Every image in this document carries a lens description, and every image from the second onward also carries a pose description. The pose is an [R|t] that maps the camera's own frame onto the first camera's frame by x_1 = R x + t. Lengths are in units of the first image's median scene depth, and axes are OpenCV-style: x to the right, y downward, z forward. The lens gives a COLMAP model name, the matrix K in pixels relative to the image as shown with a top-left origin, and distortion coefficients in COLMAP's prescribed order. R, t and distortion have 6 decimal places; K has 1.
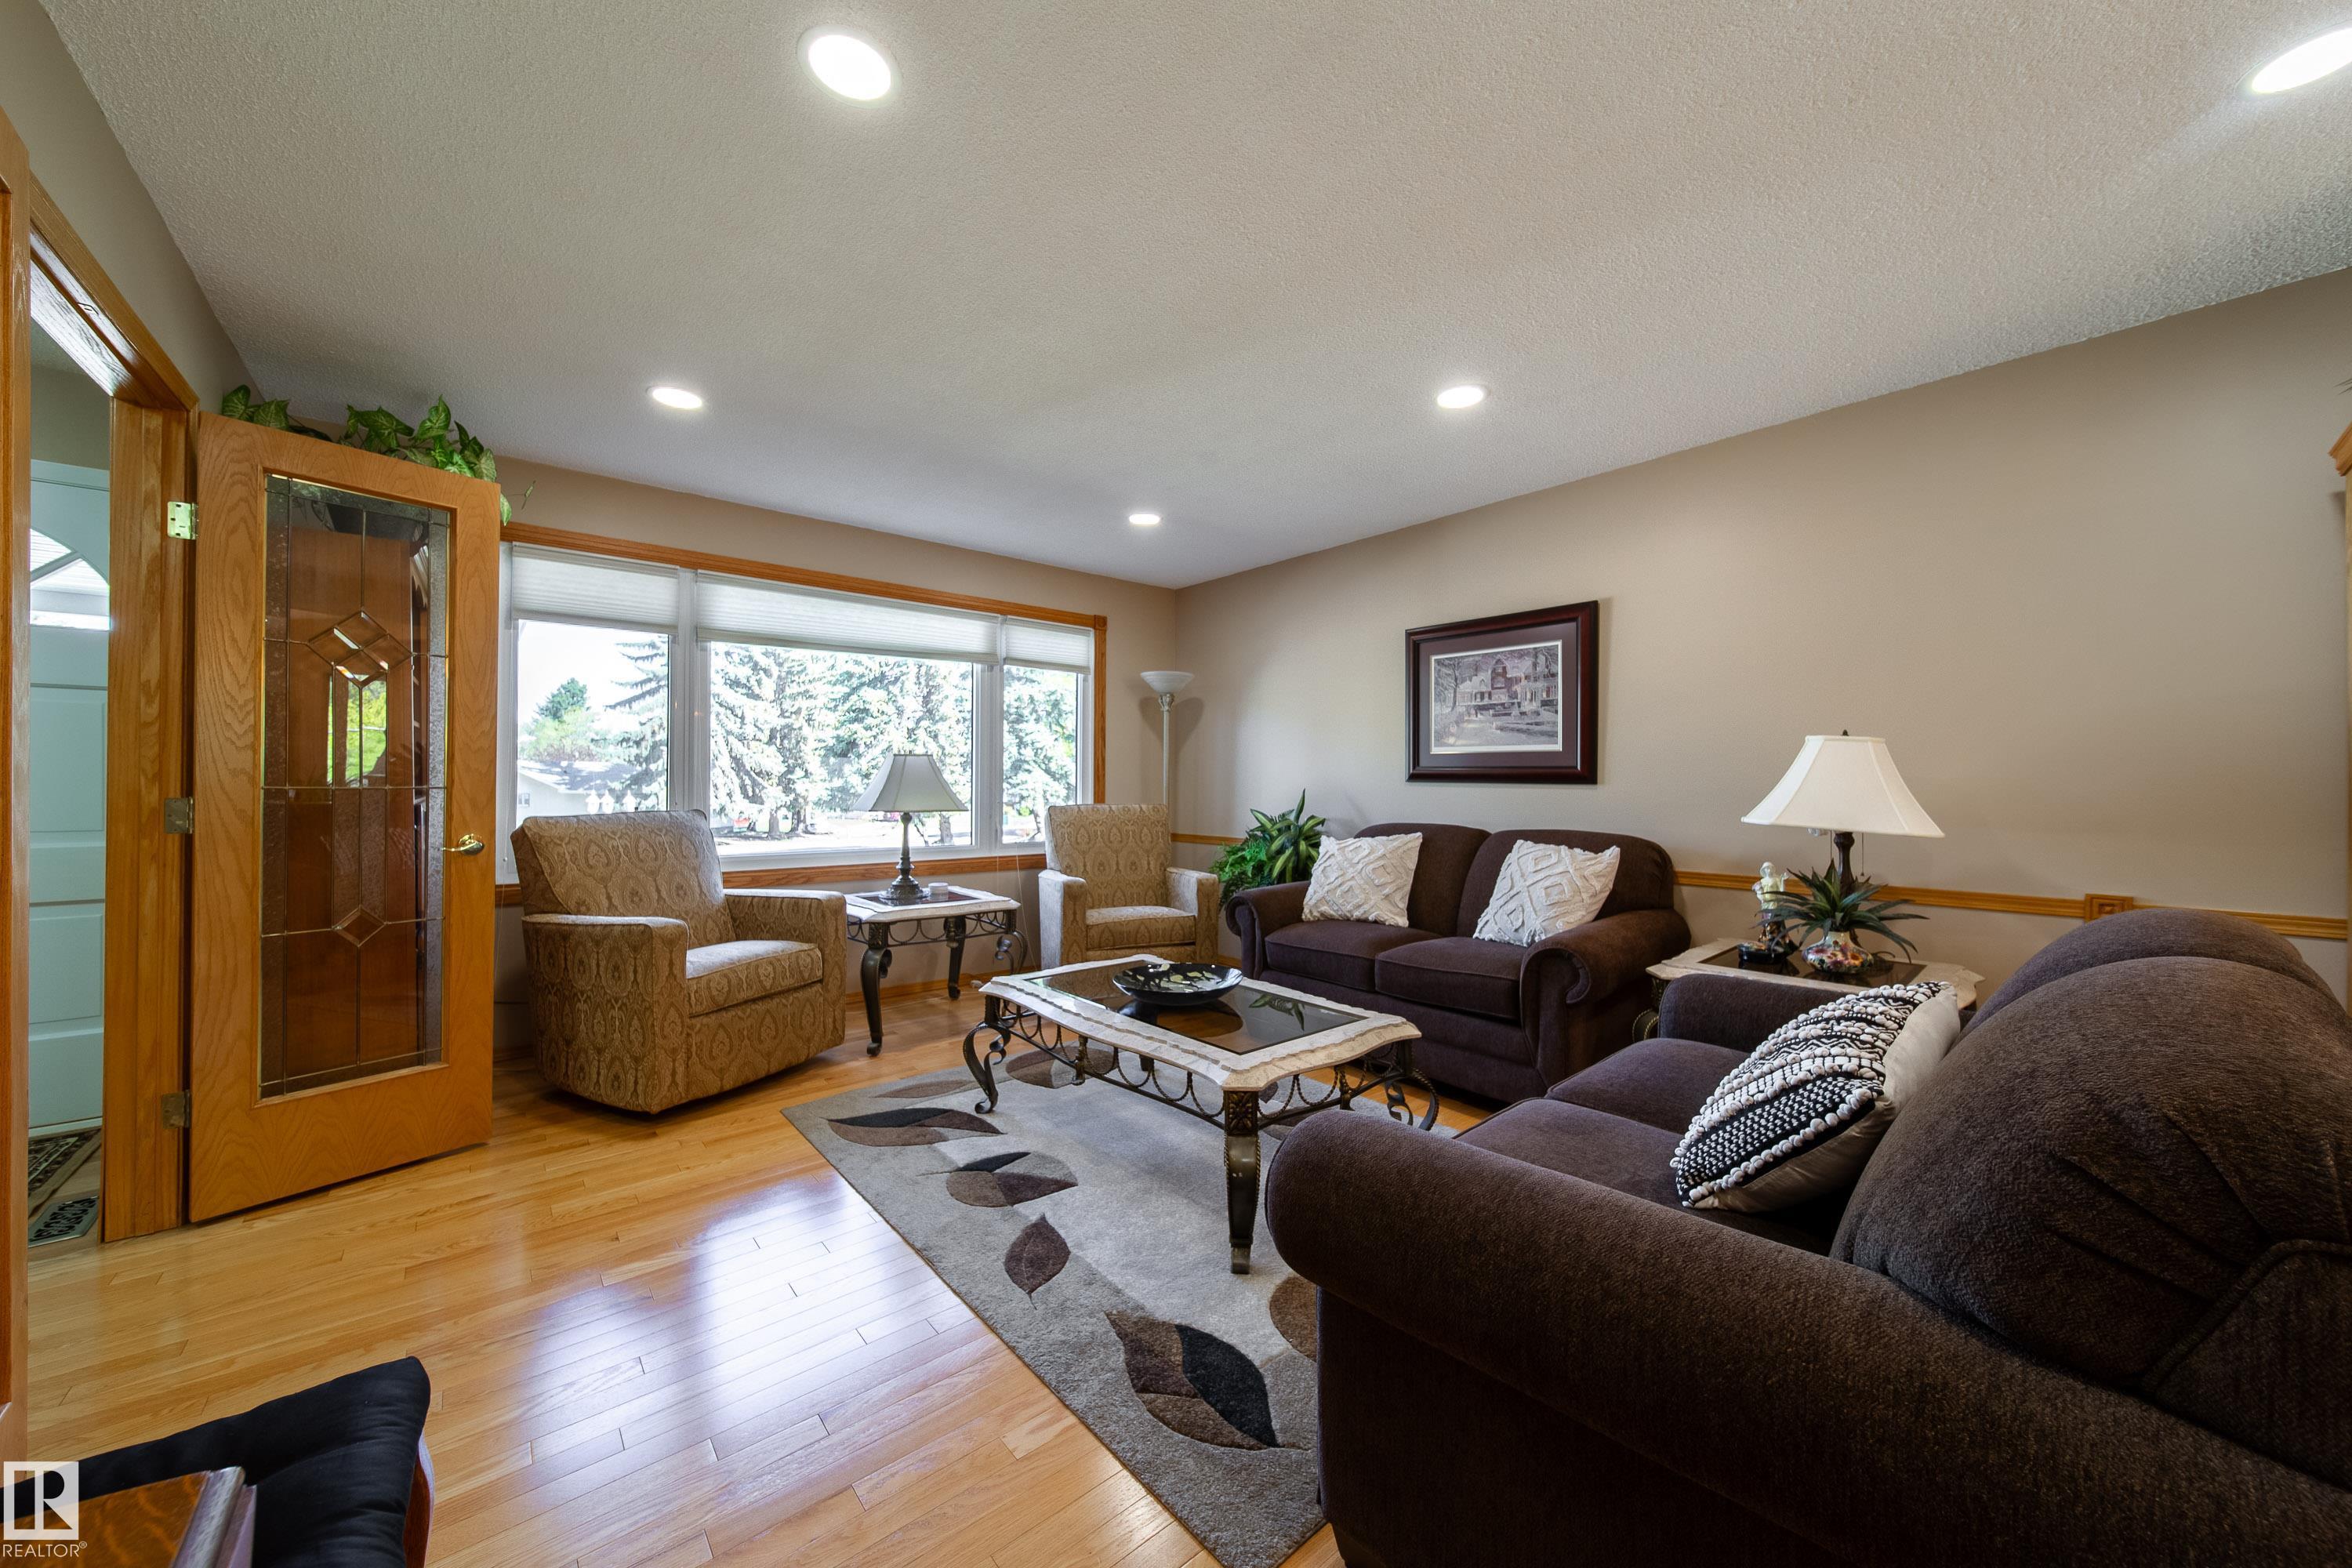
lens RADIAL K [[839.5, 0, 1180.4], [0, 839.5, 781.1], [0, 0, 1]] dist [0.001864, -0.001175]
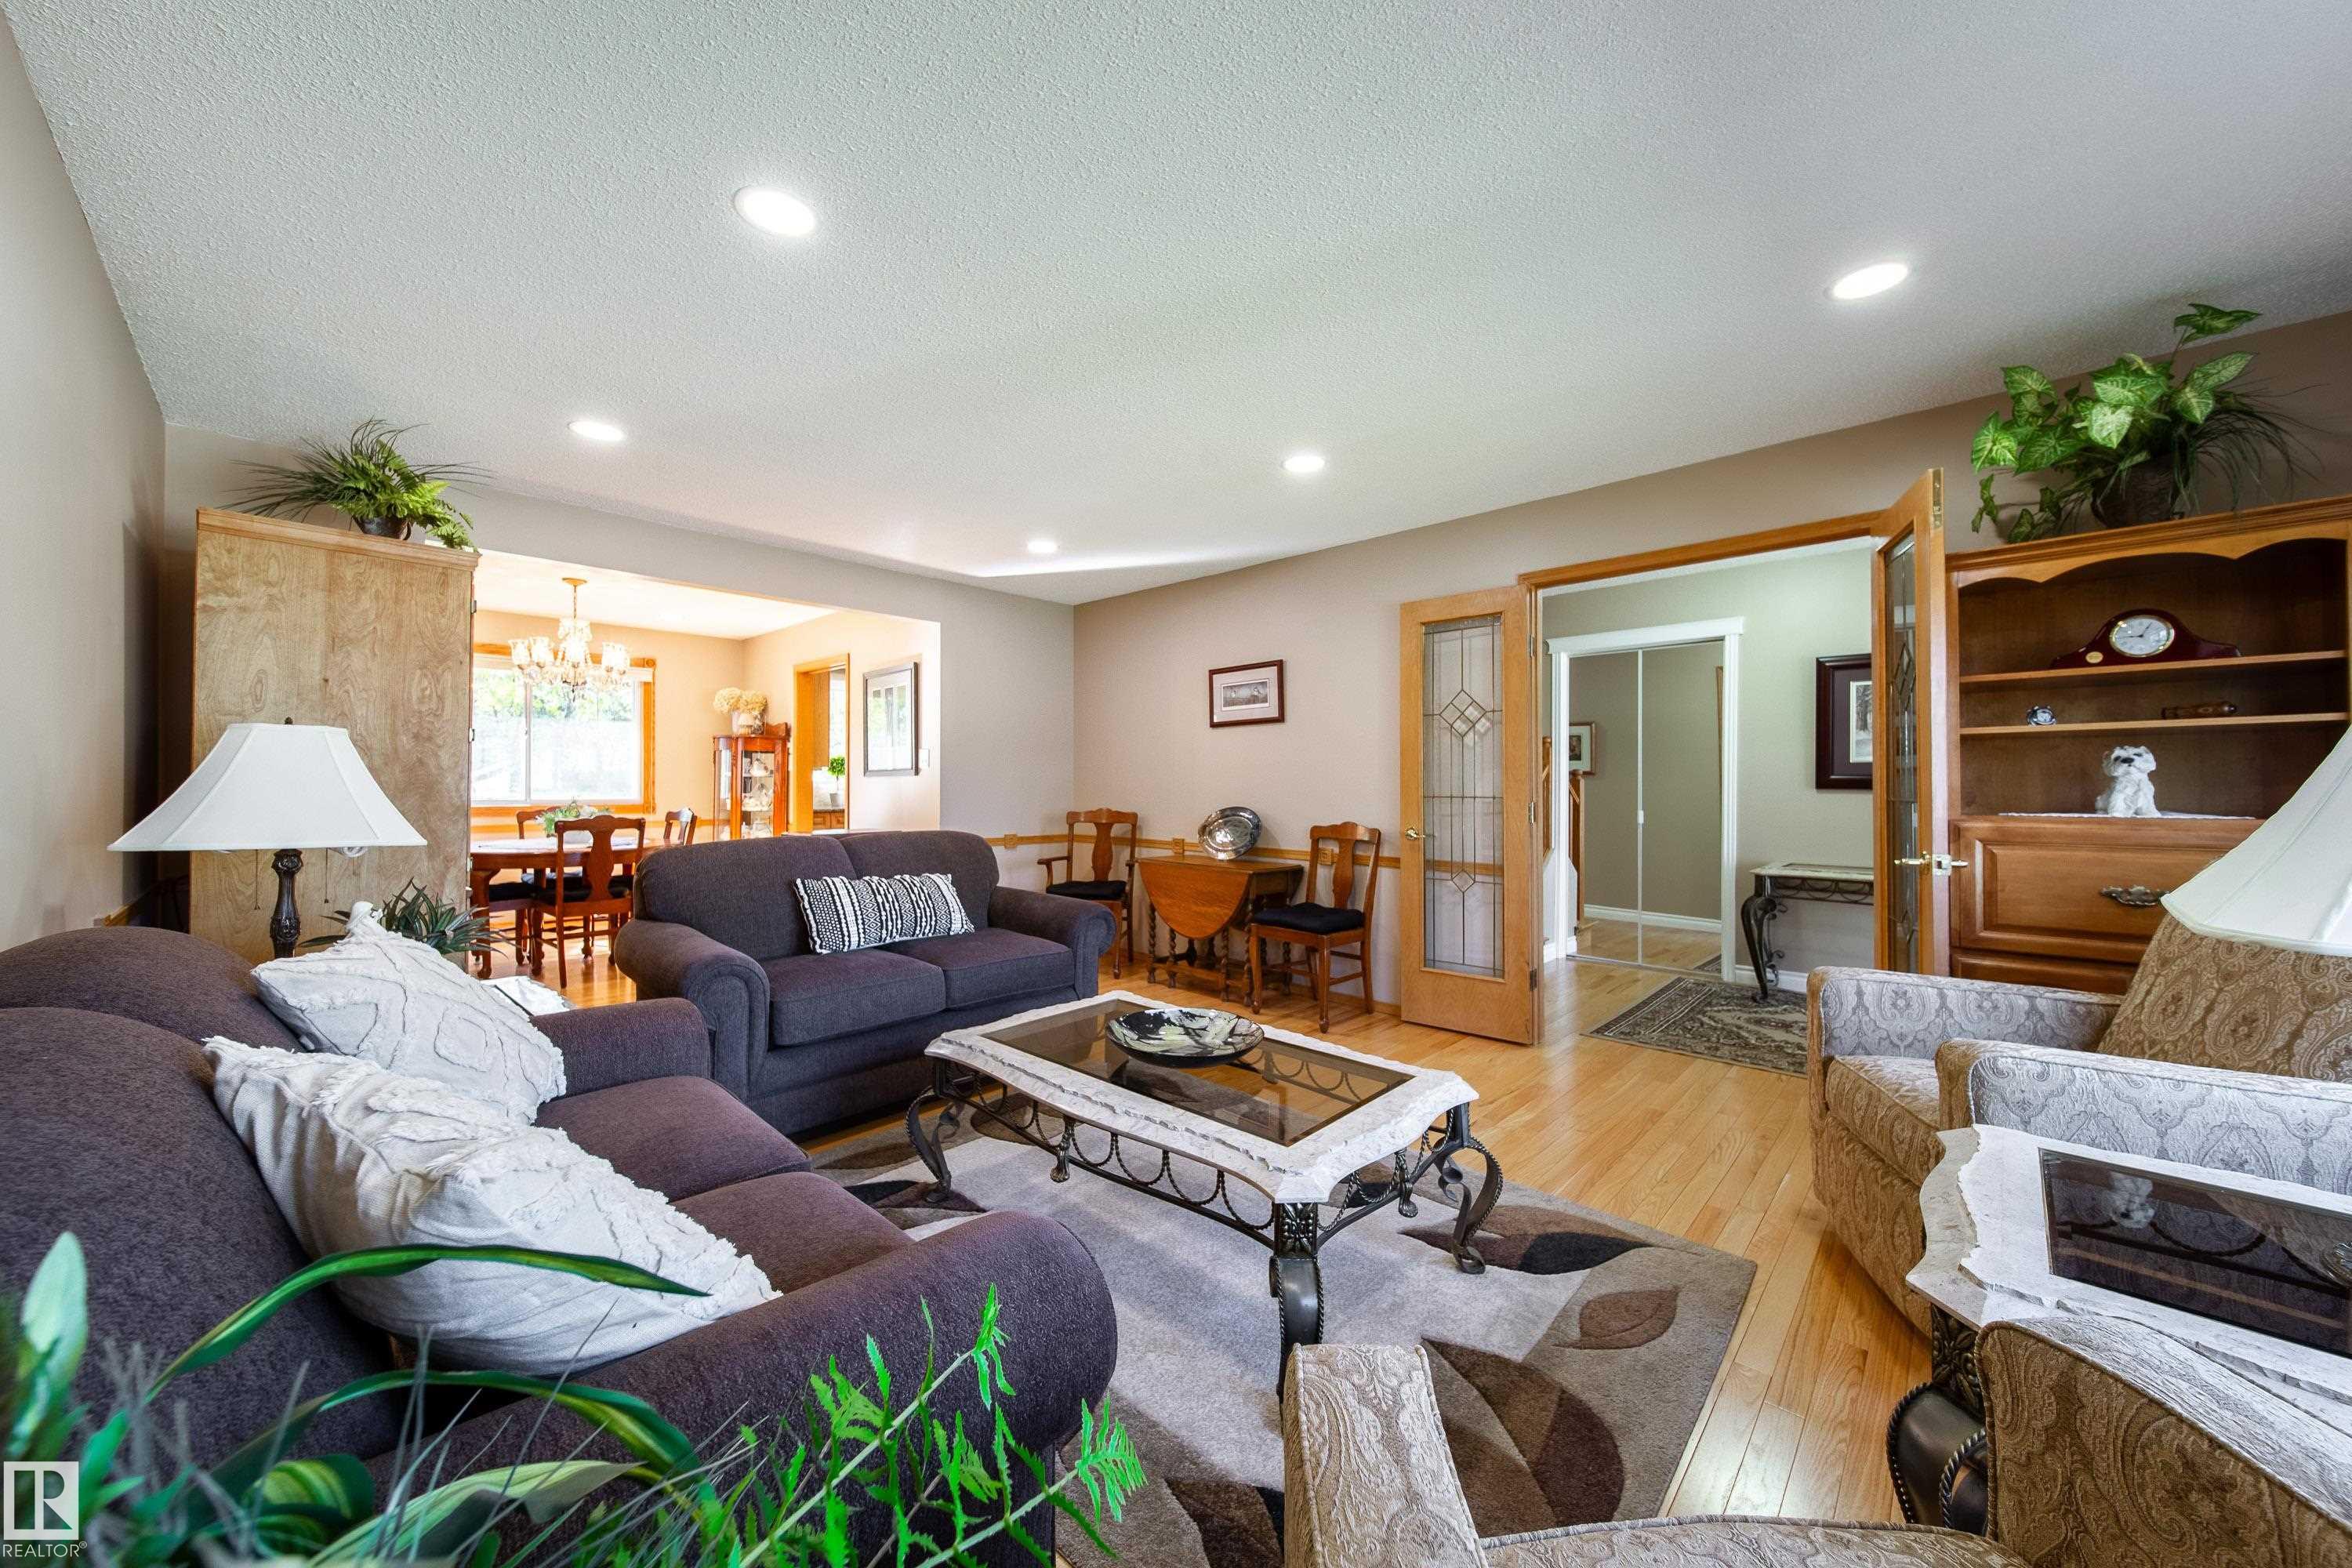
lens RADIAL K [[839.5, 0, 1180.4], [0, 839.5, 781.1], [0, 0, 1]] dist [0.001864, -0.001175]
pose [[-0.995056, -0.008742, -0.098929, 0.055322], [-0.008287, 0.999953, -0.005011, -0.001648], [0.098968, -0.004166, -0.995082, 1.288422]]
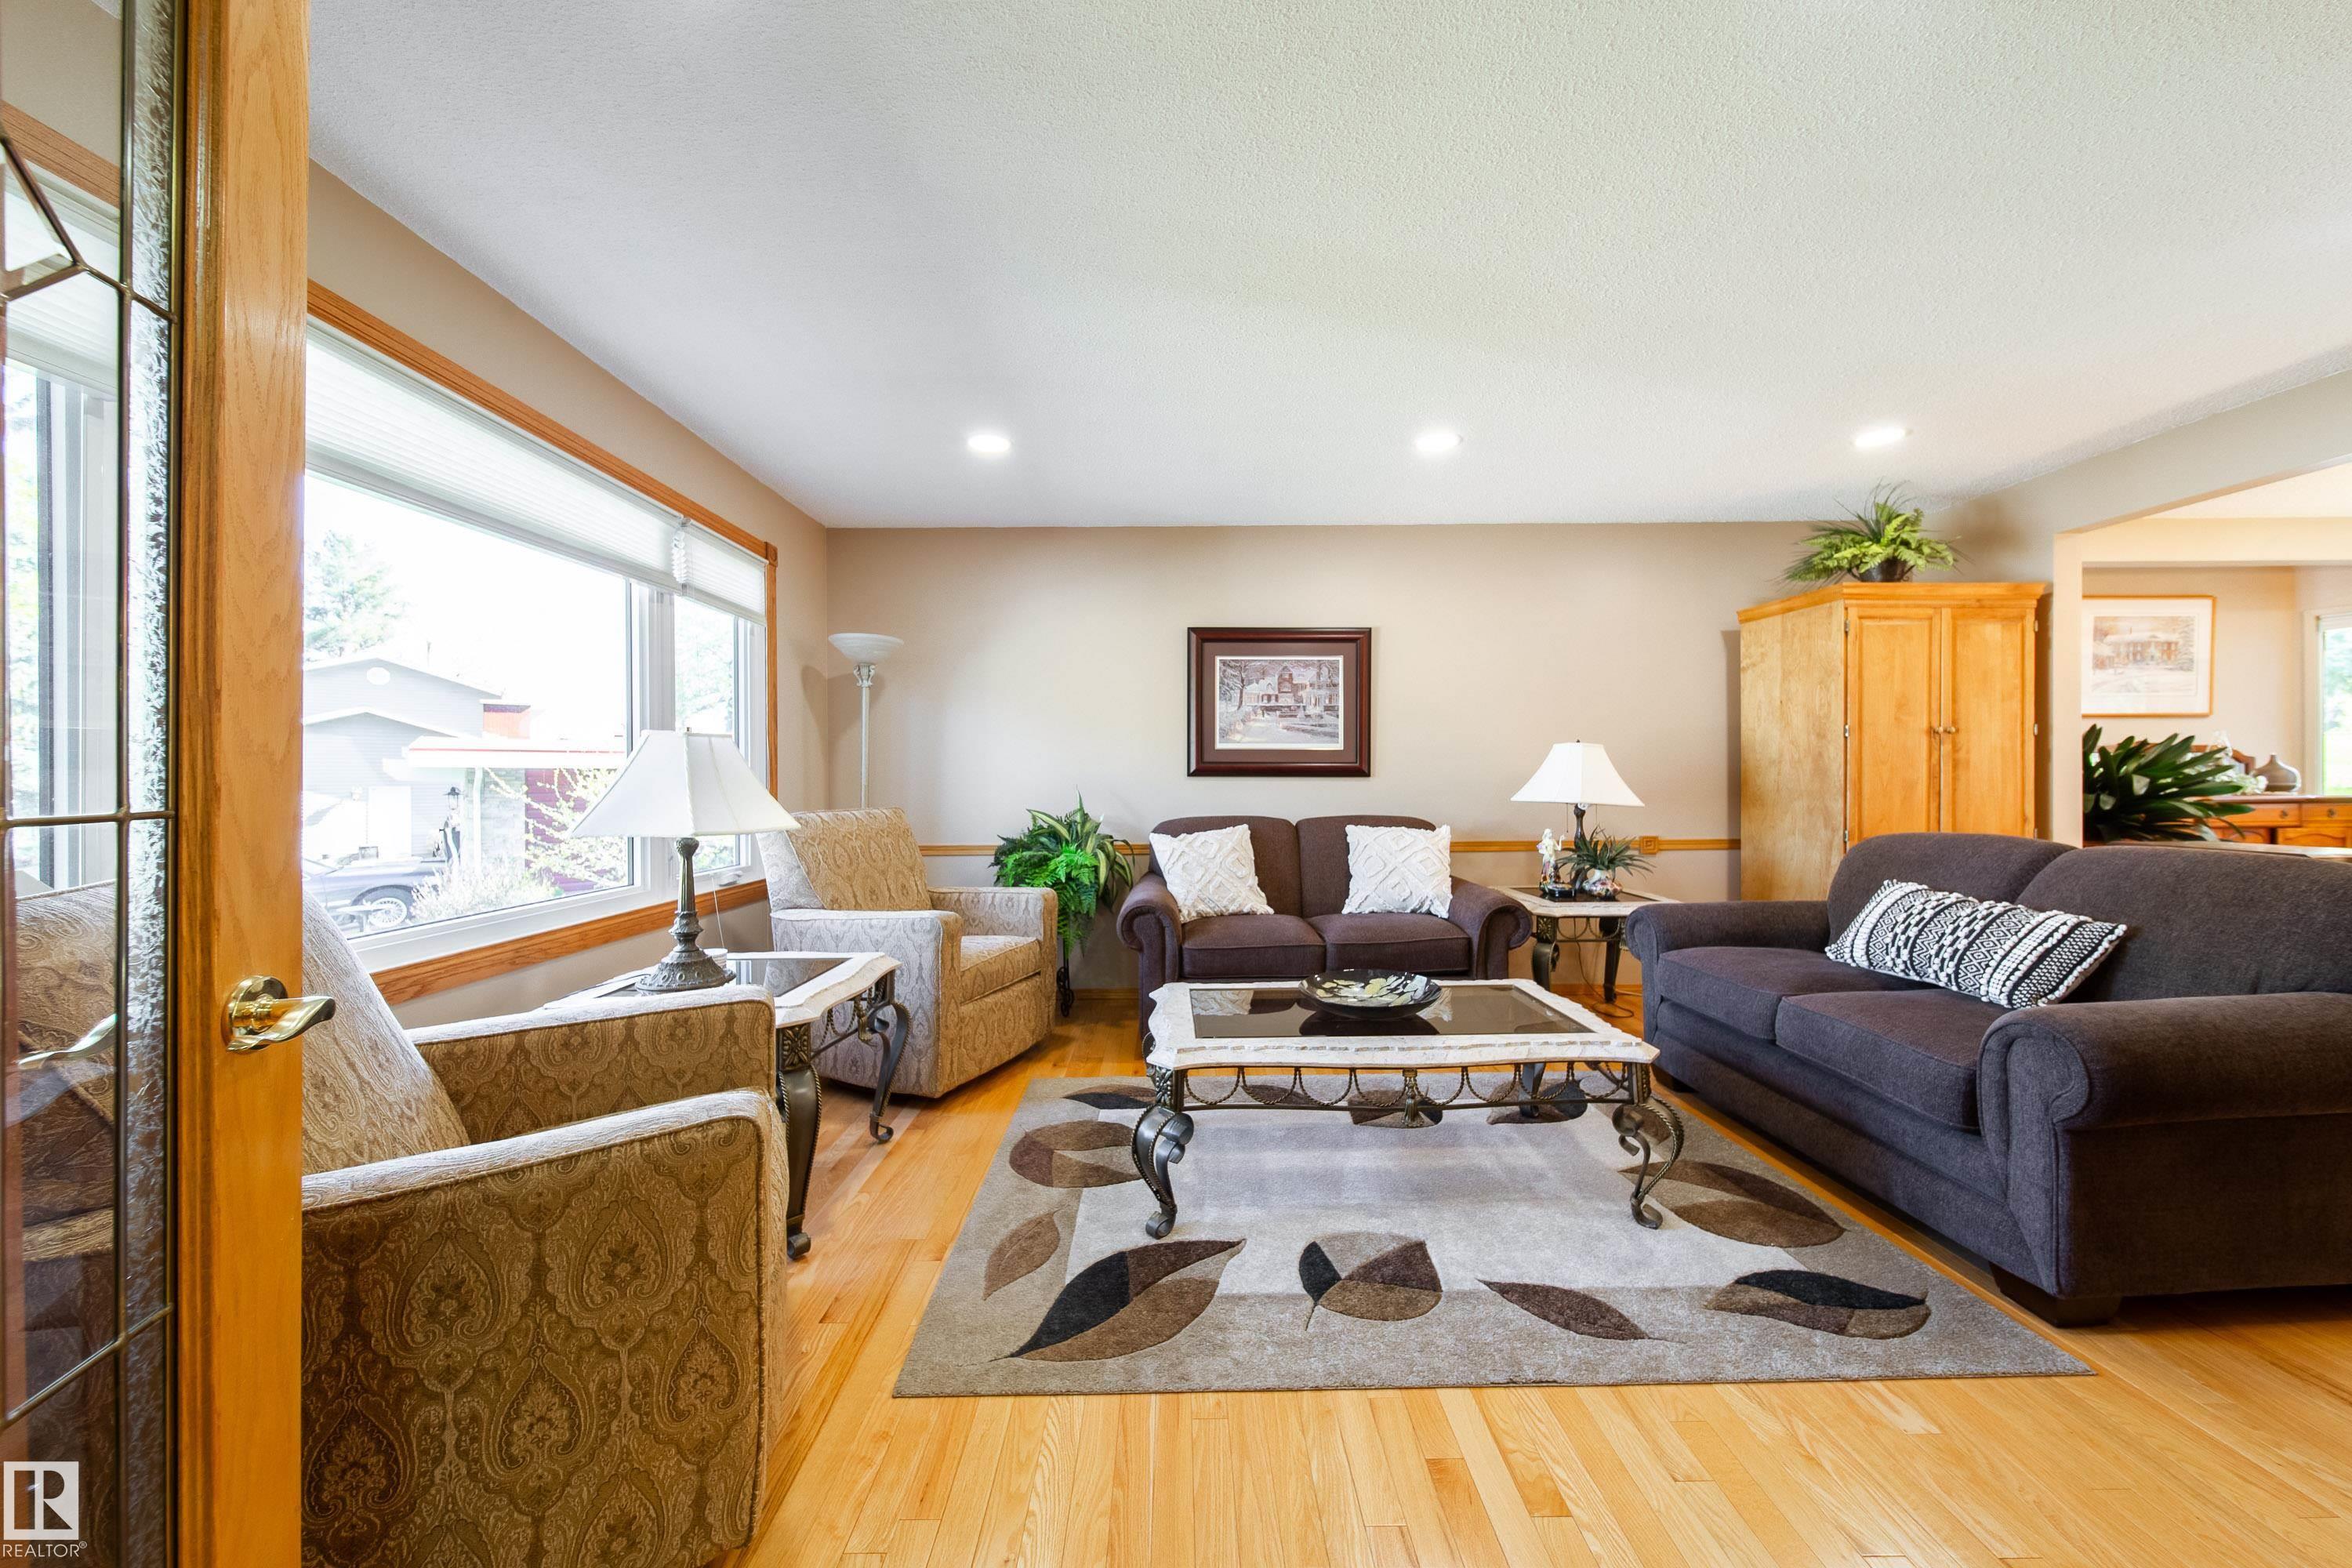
lens RADIAL K [[839.5, 0, 1180.4], [0, 839.5, 781.1], [0, 0, 1]] dist [0.001864, -0.001175]
pose [[0.640850, -0.011502, 0.767580, -0.600744], [0.008800, 0.999932, 0.007637, -0.001675], [-0.767616, 0.001861, 0.640908, 0.405288]]
